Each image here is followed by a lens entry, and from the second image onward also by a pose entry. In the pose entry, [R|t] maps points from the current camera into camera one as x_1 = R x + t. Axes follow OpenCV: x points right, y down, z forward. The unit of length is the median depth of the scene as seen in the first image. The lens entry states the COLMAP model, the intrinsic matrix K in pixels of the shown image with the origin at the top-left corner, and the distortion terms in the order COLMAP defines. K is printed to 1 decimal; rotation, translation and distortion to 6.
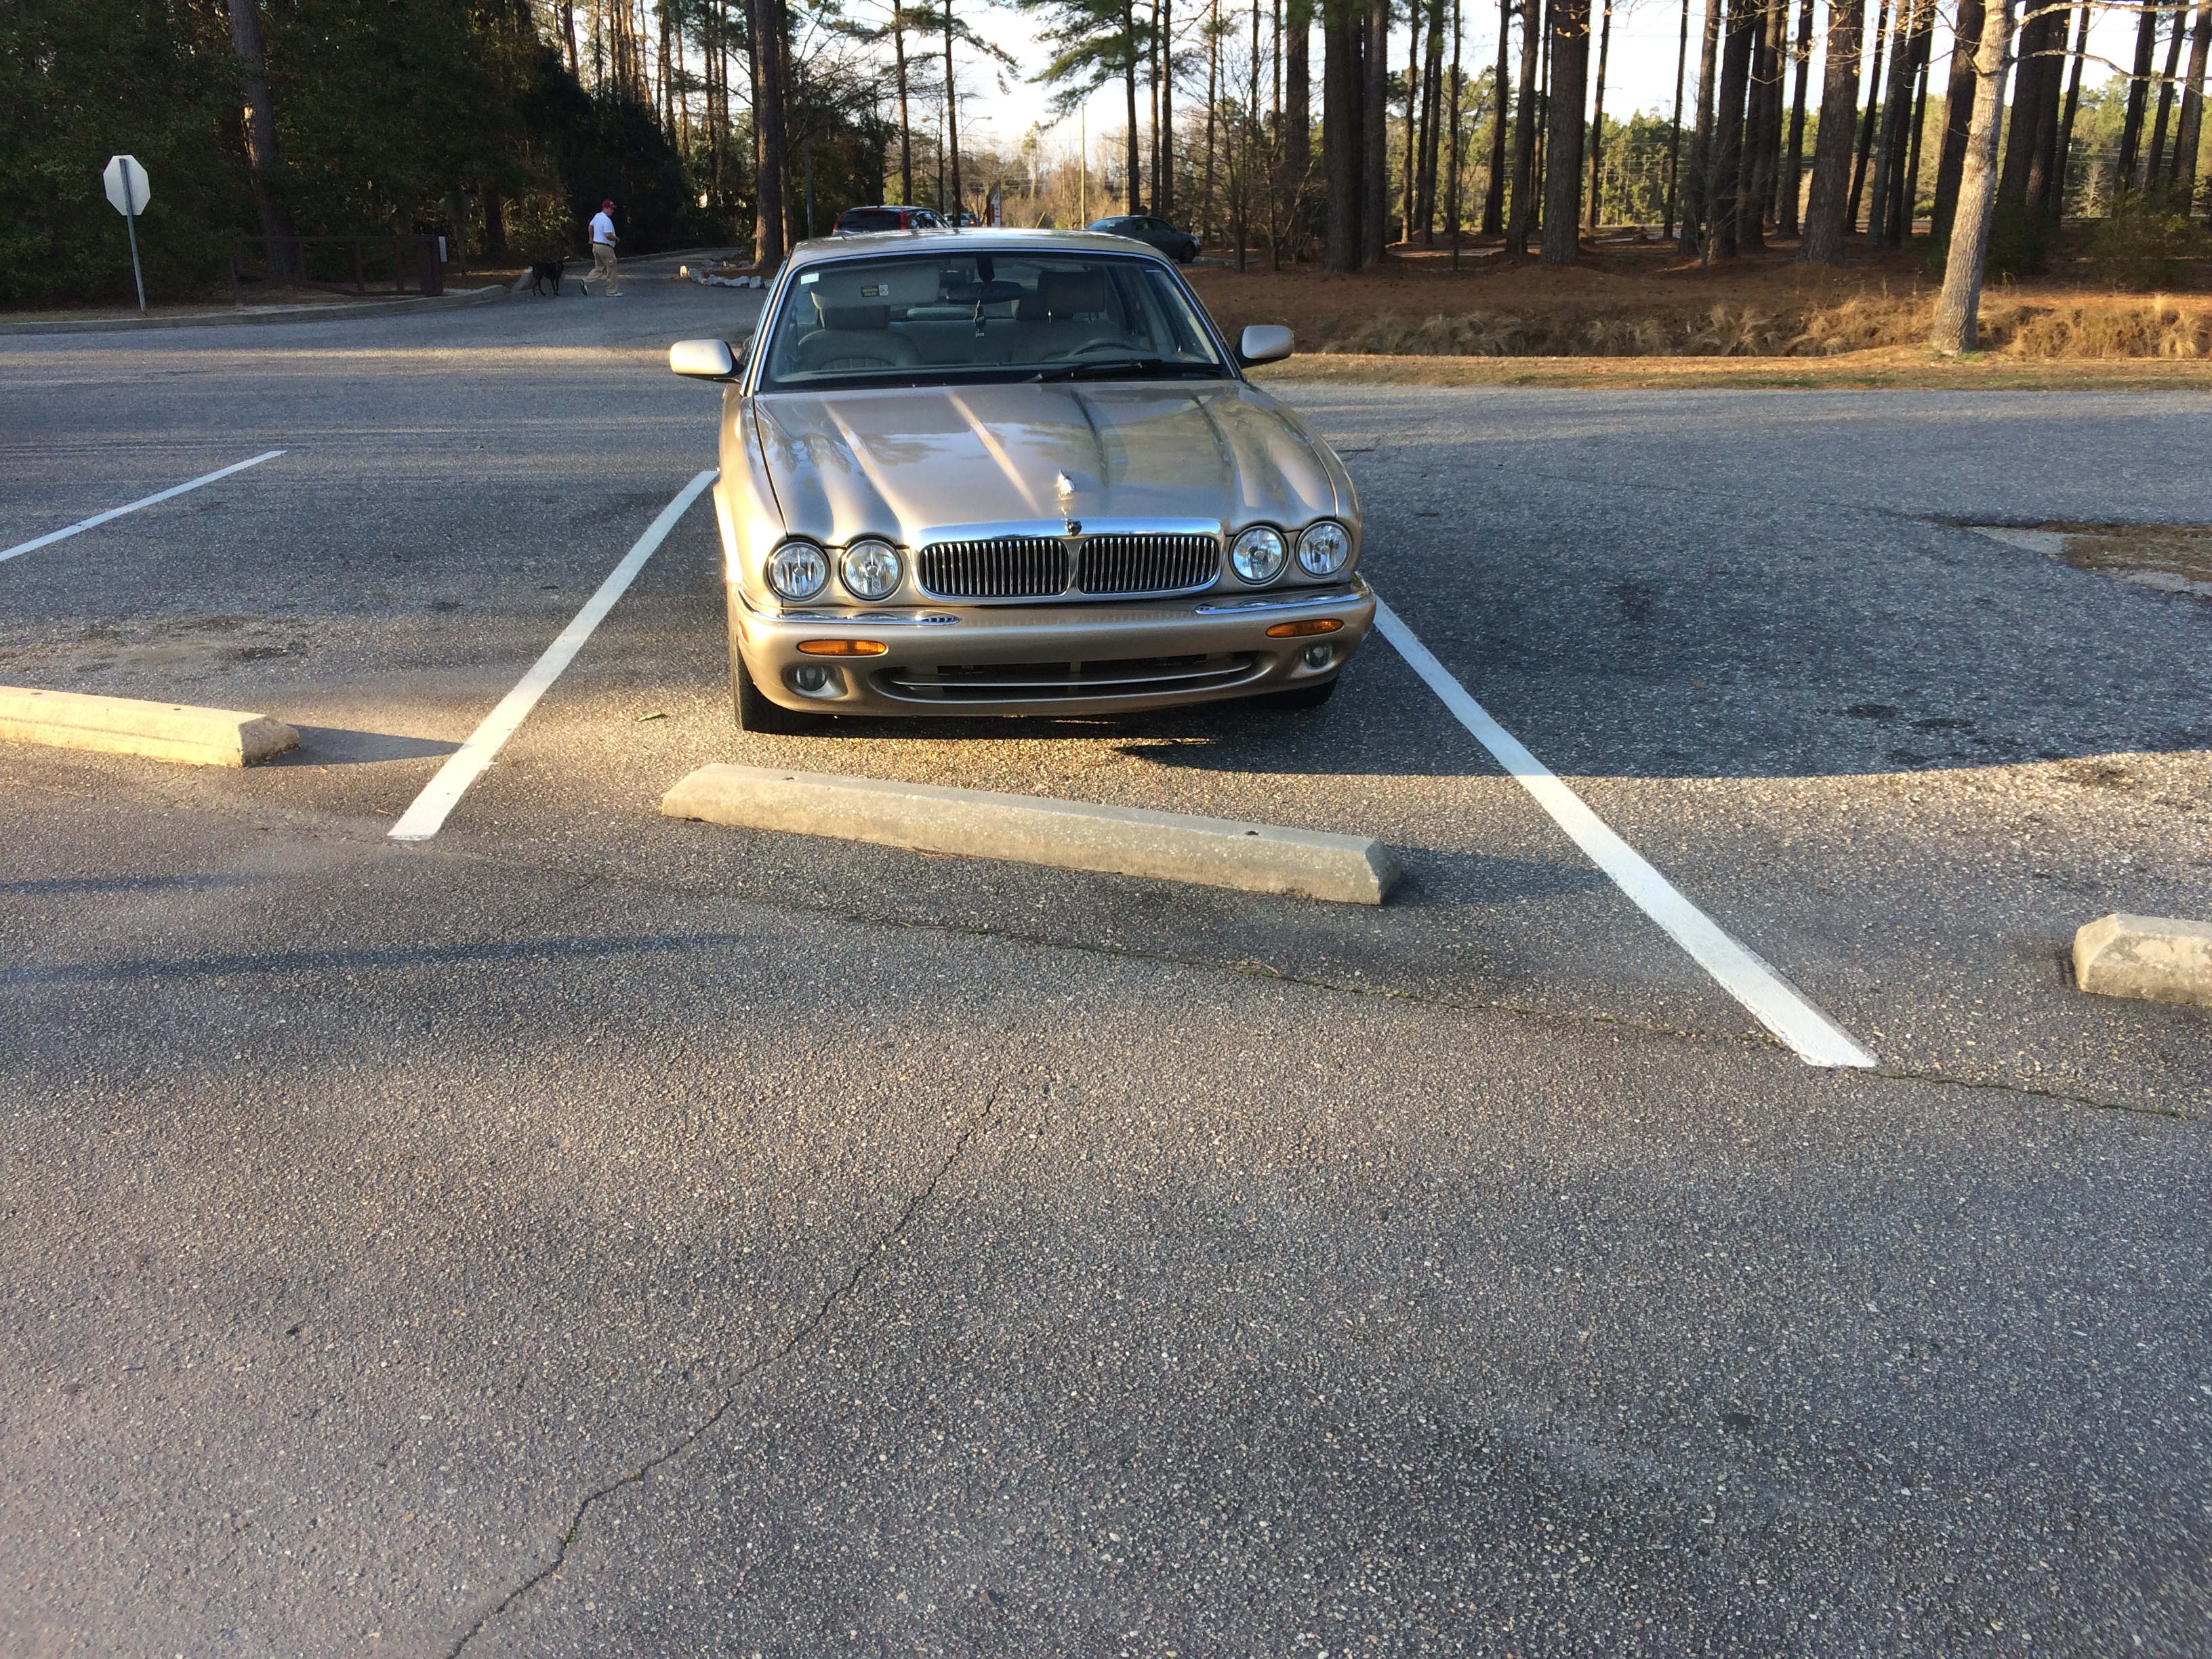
lens RADIAL K [[1978.1, 0, 992.3], [0, 1978.1, 826.8], [0, 0, 1]] dist [0.071349, -0.094761]
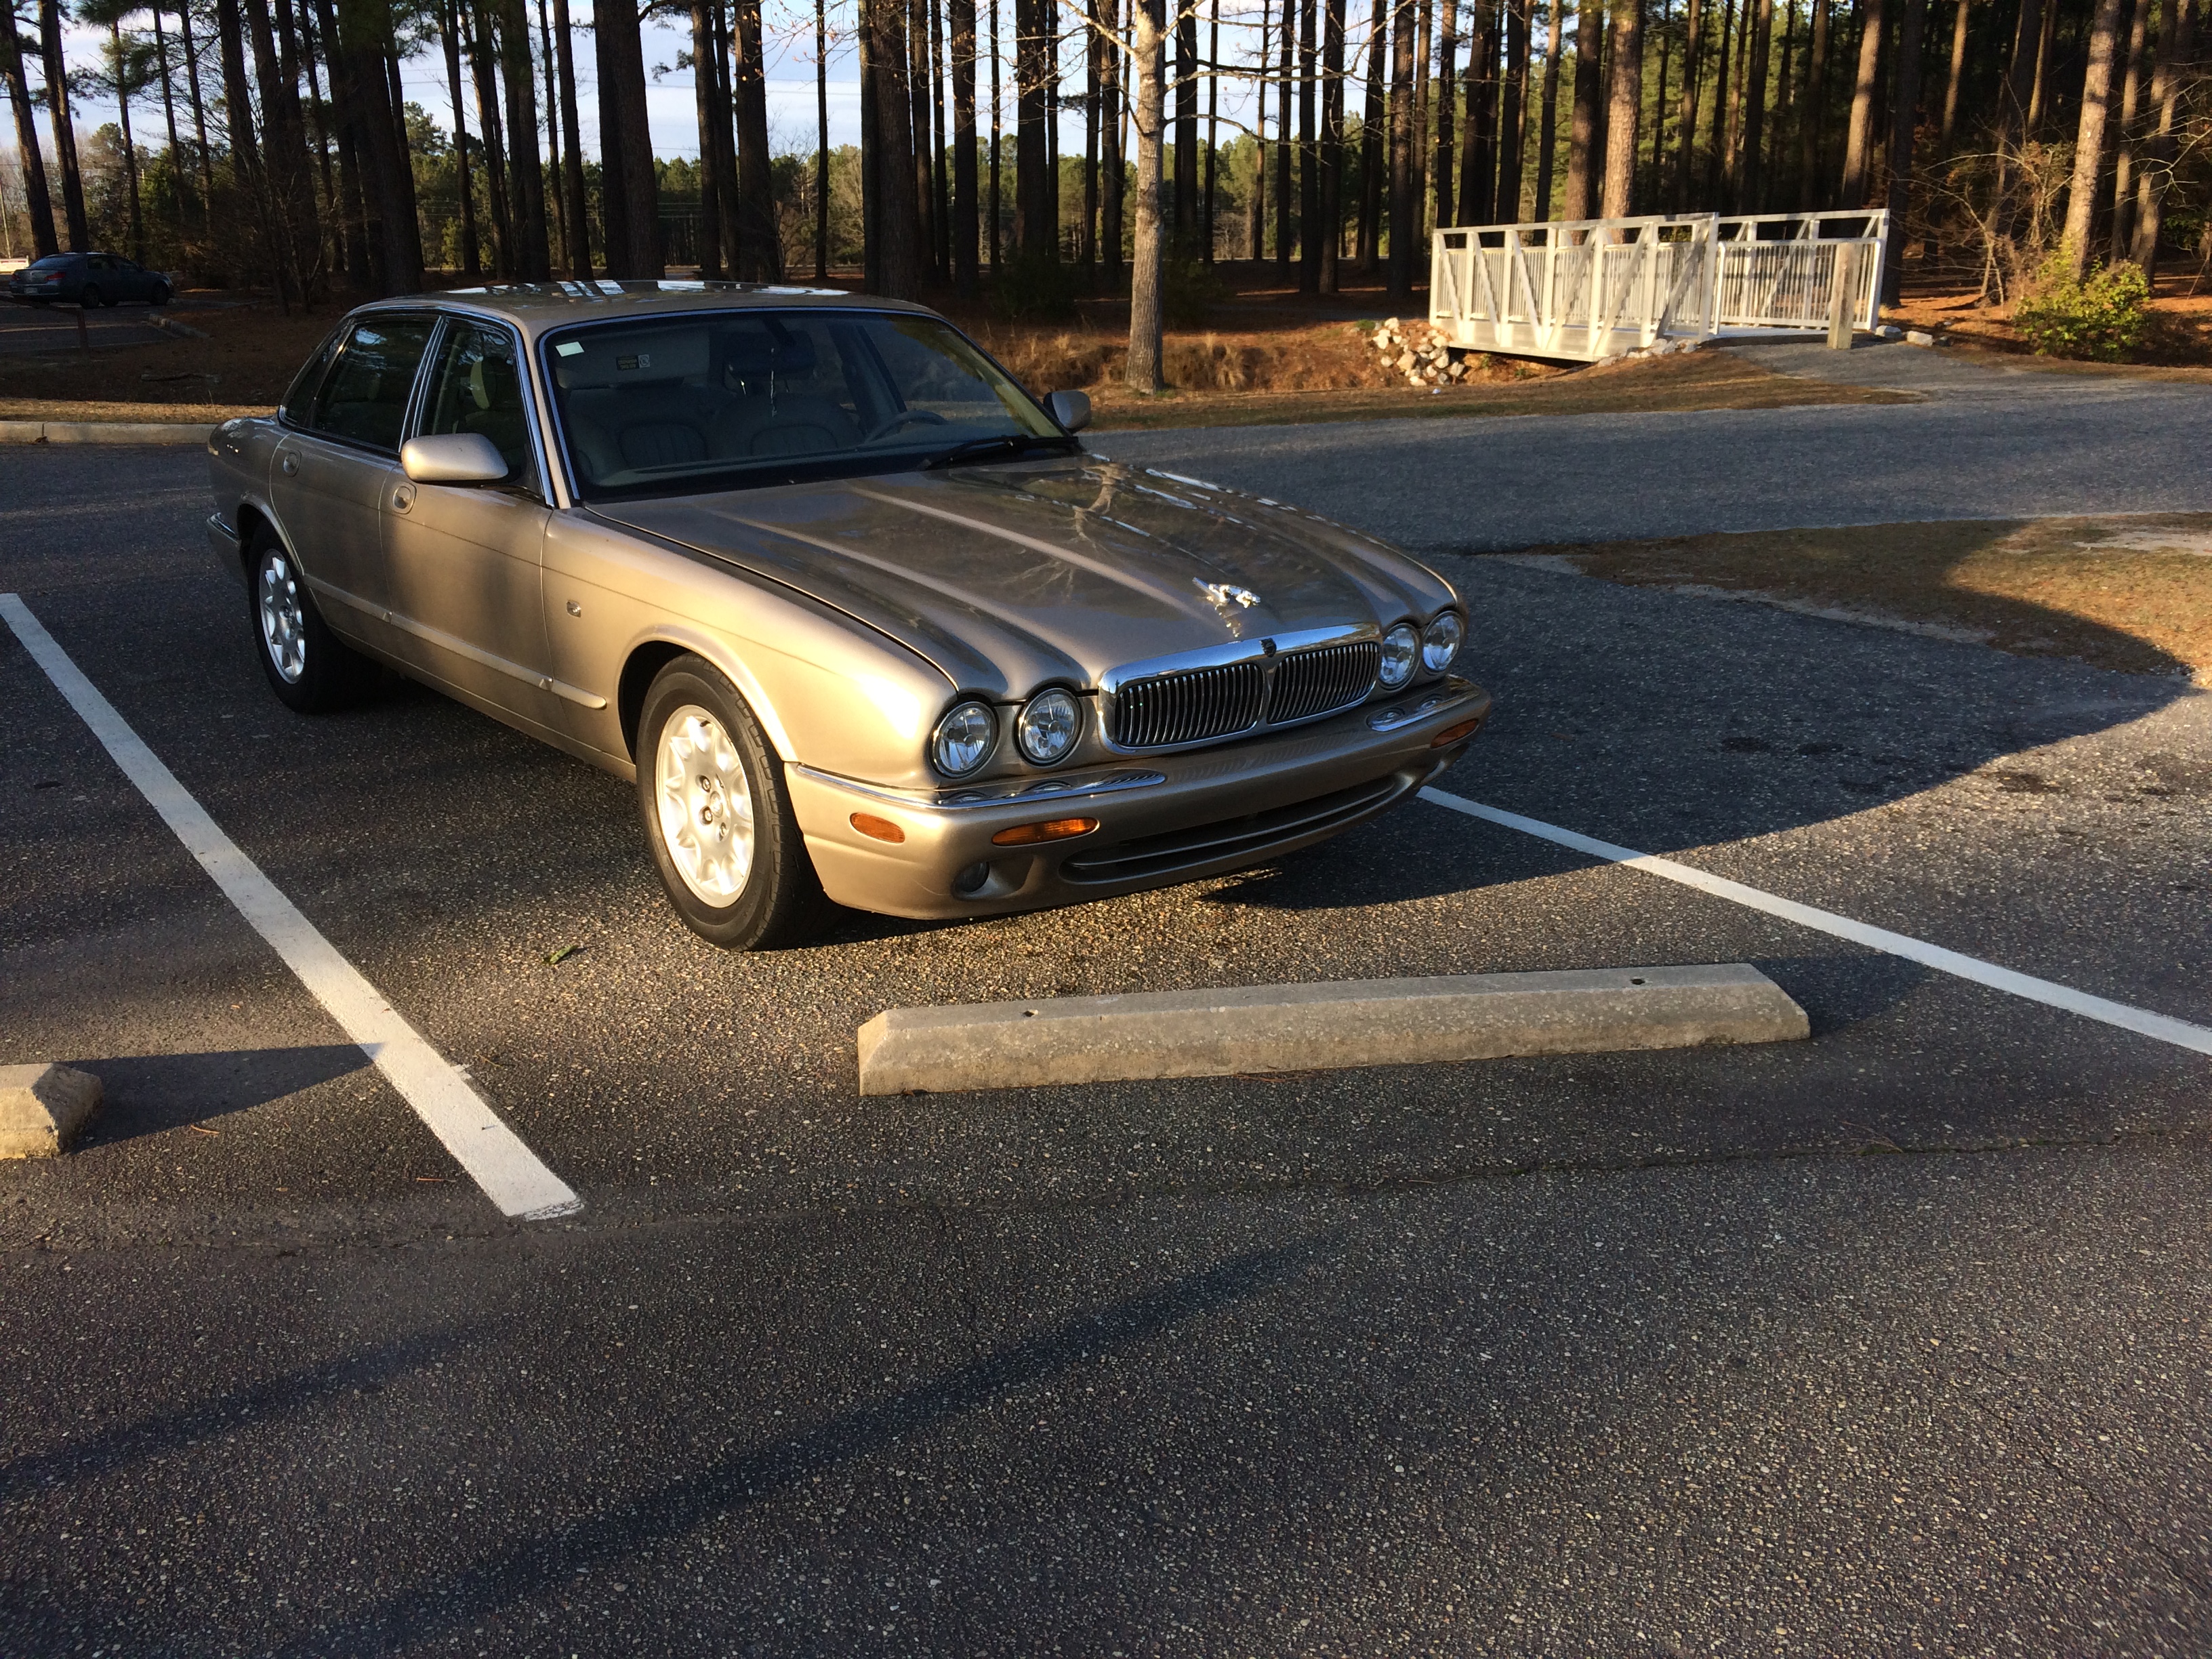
lens RADIAL K [[1999.5, 0, 1084.2], [0, 1999.5, 825.9], [0, 0, 1]] dist [0.077513, -0.126014]
pose [[0.854037, -0.142177, 0.500407, -0.437413], [0.153415, 0.987982, 0.018878, -0.101881], [-0.497077, 0.060647, 0.865584, 0.312718]]
